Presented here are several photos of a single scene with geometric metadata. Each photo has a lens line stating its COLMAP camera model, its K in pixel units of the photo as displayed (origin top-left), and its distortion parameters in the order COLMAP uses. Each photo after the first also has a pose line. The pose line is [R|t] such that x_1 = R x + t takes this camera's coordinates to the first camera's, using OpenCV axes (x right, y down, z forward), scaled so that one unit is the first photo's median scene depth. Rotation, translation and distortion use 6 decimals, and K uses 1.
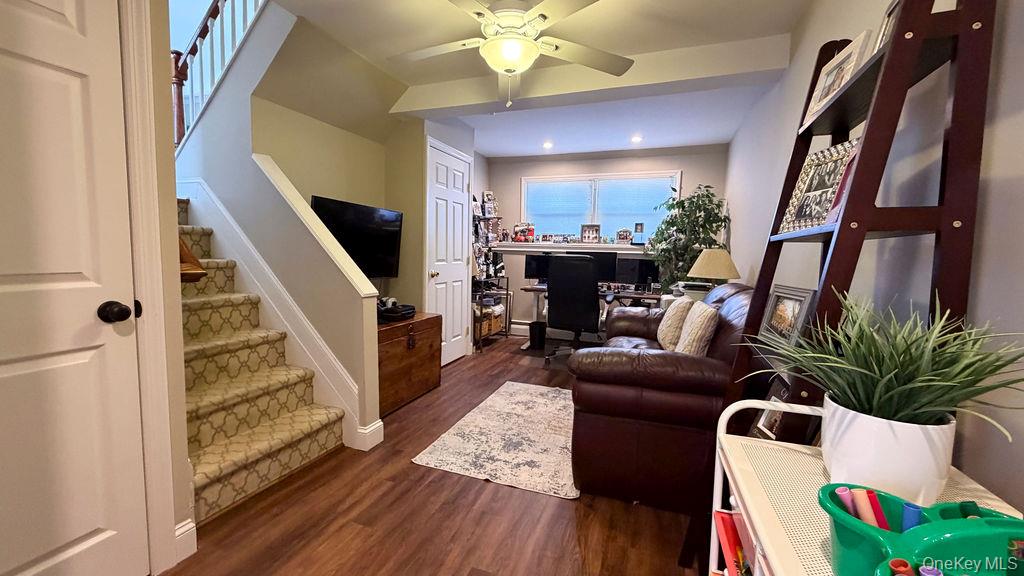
lens RADIAL K [[413.8, 0, 512.0], [0, 413.8, 288.0], [0, 0, 1]] dist [0.000638, -0.000437]
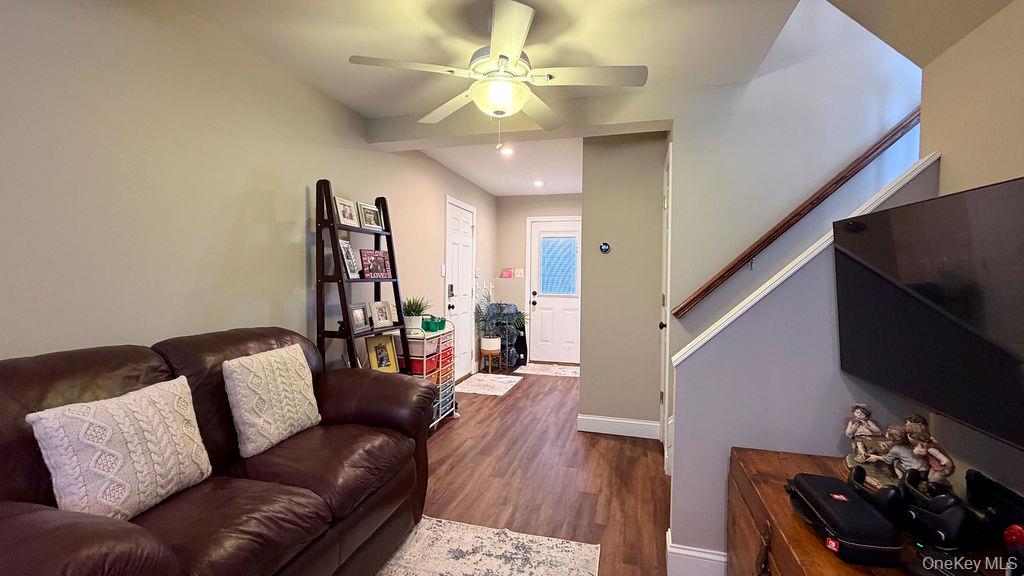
lens RADIAL K [[413.8, 0, 512.0], [0, 413.8, 288.0], [0, 0, 1]] dist [0.000638, -0.000437]
pose [[-0.995951, -0.033787, -0.083303, 0.027514], [-0.041789, 0.994478, 0.096268, -0.189060], [0.079590, 0.099360, -0.991863, 1.806073]]
